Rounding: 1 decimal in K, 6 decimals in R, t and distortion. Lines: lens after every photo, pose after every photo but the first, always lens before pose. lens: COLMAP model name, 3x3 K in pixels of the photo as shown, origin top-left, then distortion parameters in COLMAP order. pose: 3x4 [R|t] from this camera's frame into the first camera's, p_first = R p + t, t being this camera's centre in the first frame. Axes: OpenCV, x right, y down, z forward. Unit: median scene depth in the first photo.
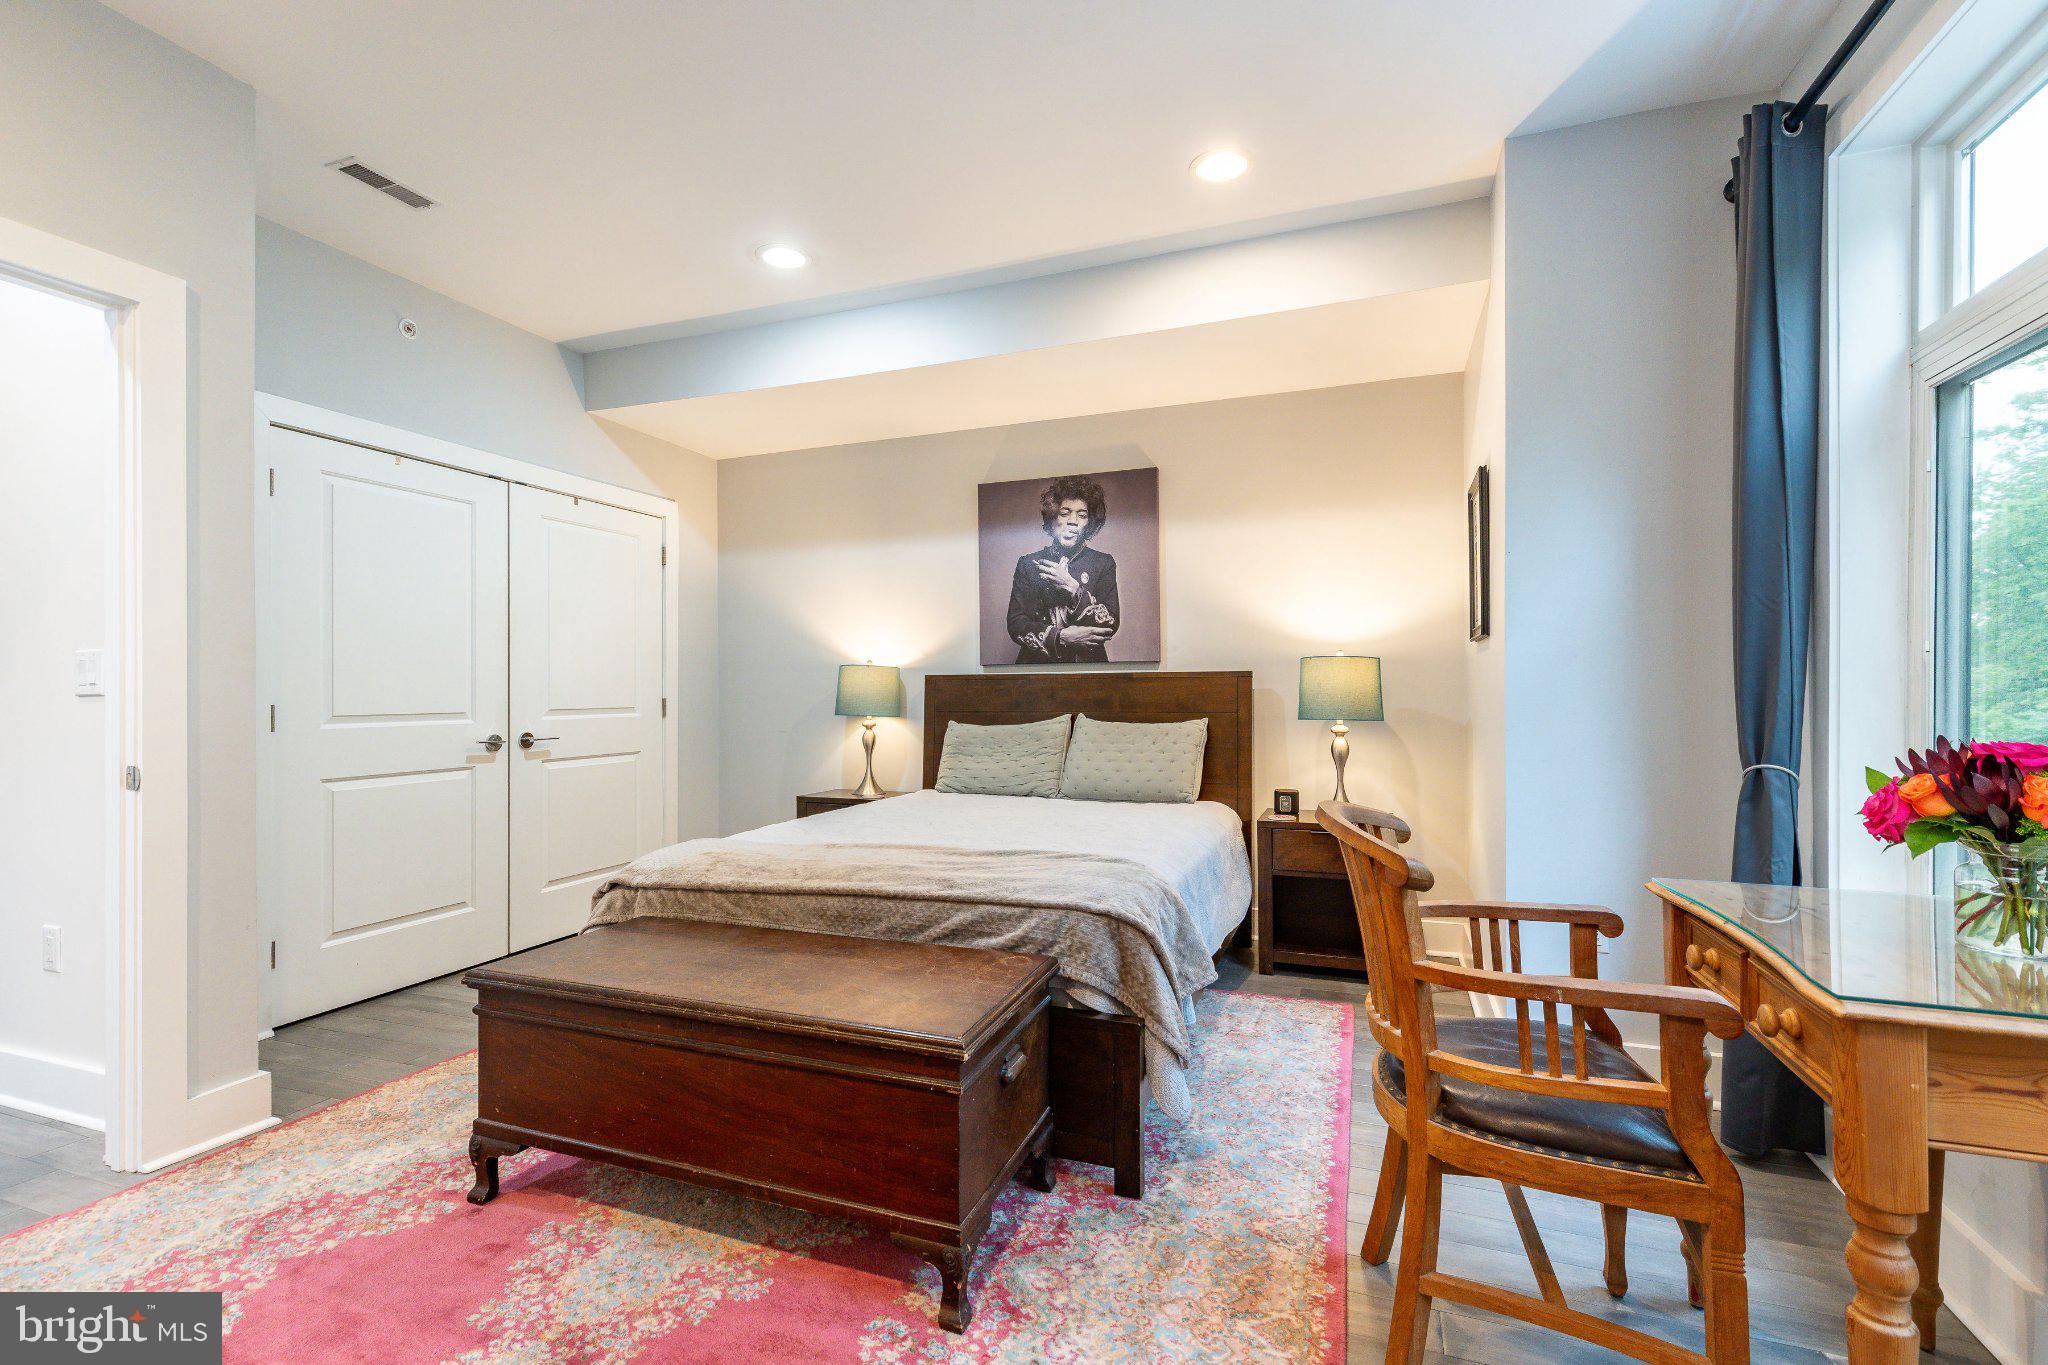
lens RADIAL K [[913.3, 0, 1007.7], [0, 913.3, 685.3], [0, 0, 1]] dist [0.026846, -0.000310]
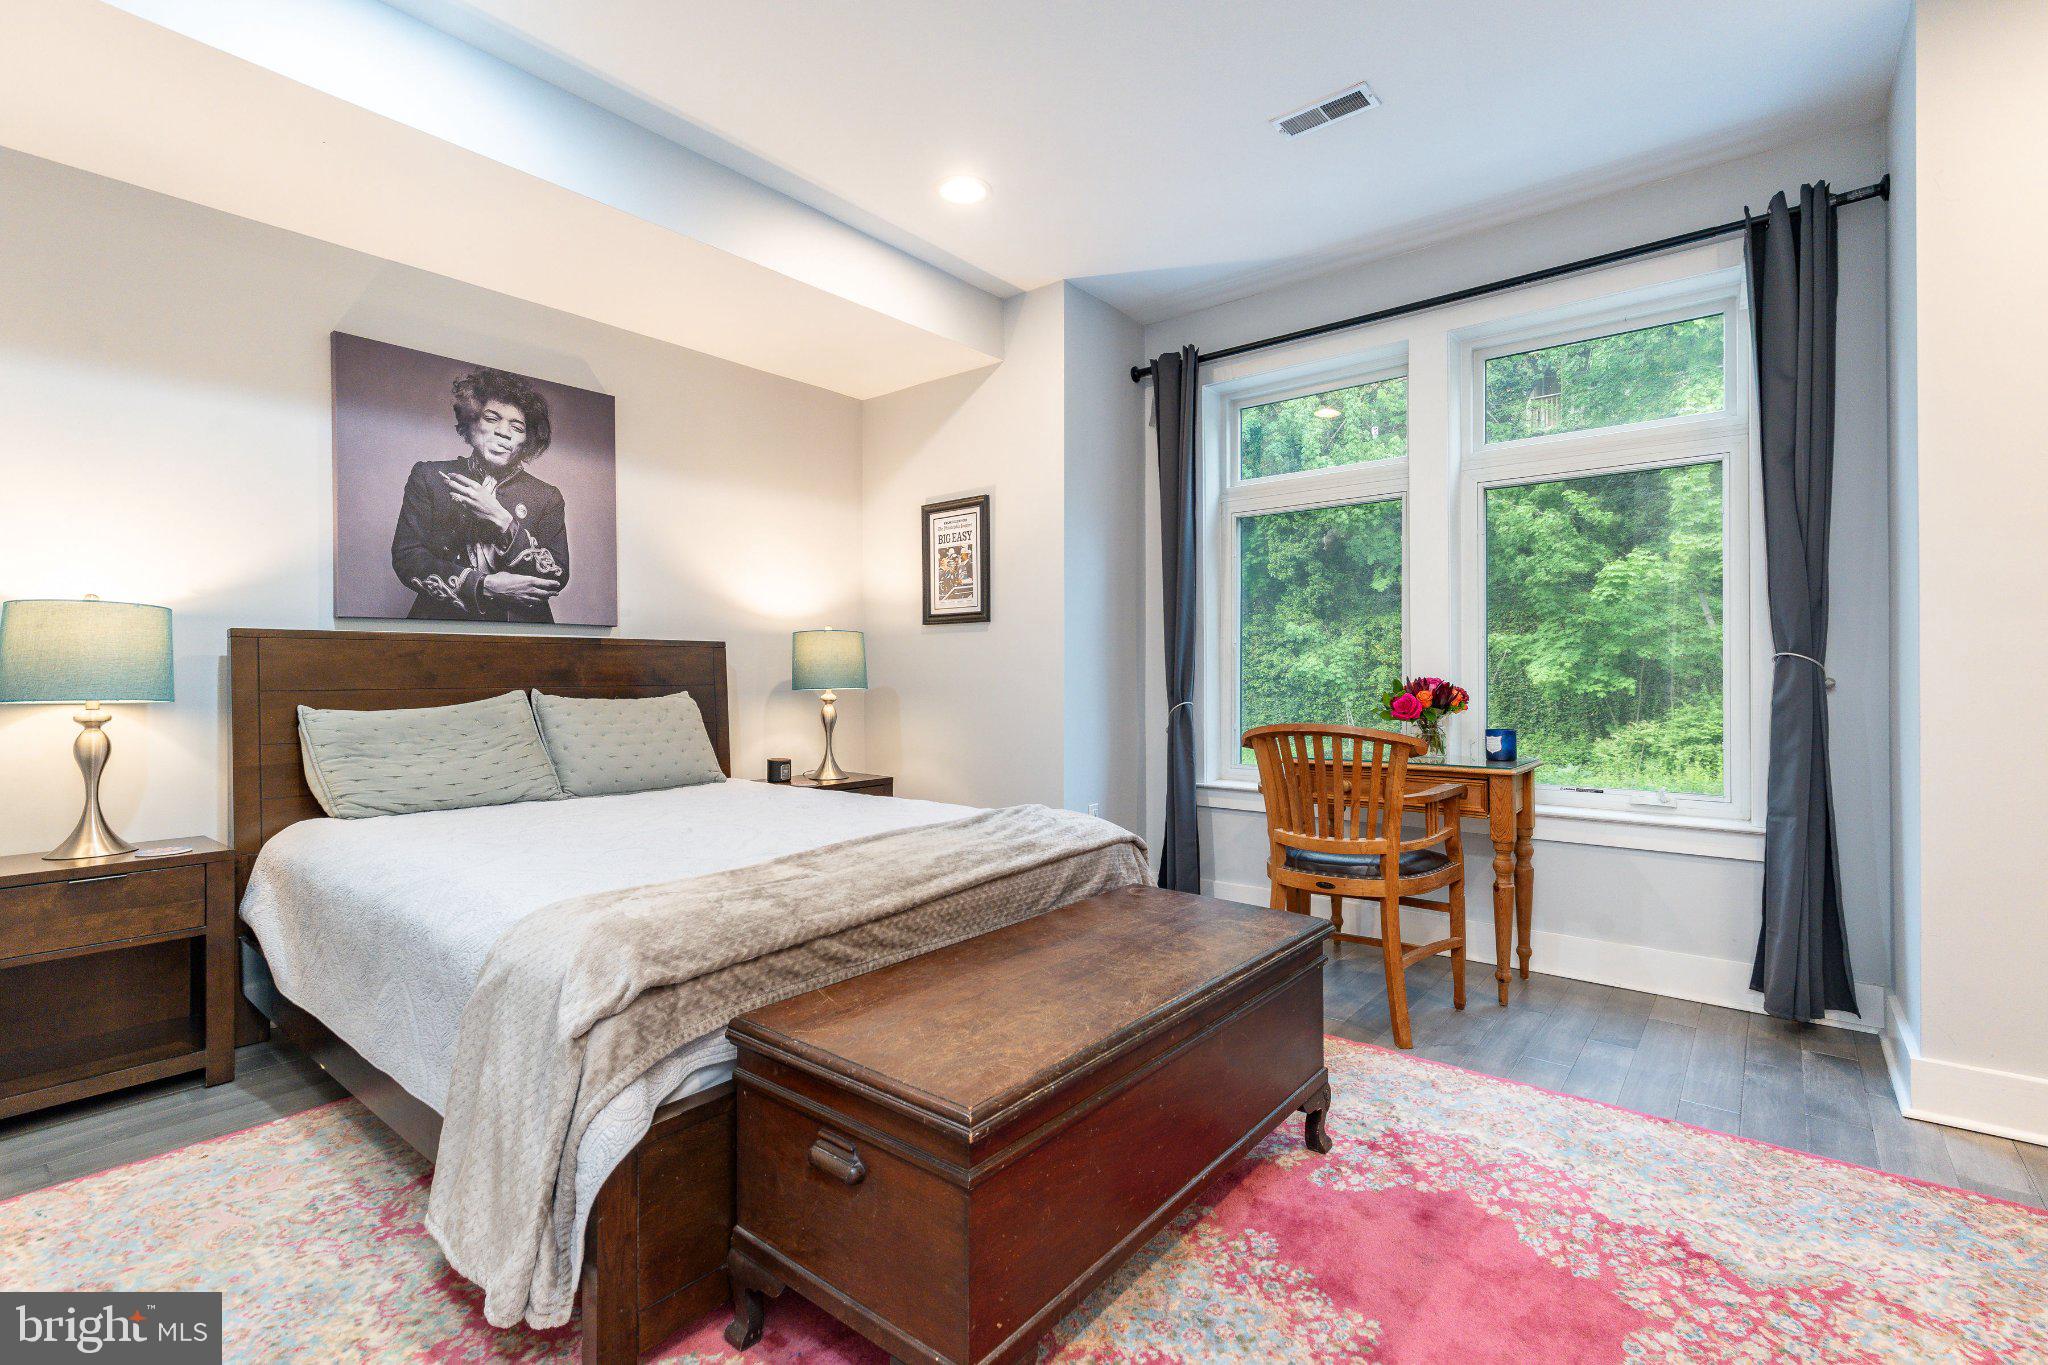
lens RADIAL K [[970.2, 0, 955.3], [0, 970.2, 666.8], [0, 0, 1]] dist [0.015500, 0.000161]
pose [[0.321866, 0.012300, 0.946705, -0.561442], [-0.002645, 0.999923, -0.012092, 0.020644], [-0.946782, 0.001388, 0.321874, 0.396434]]
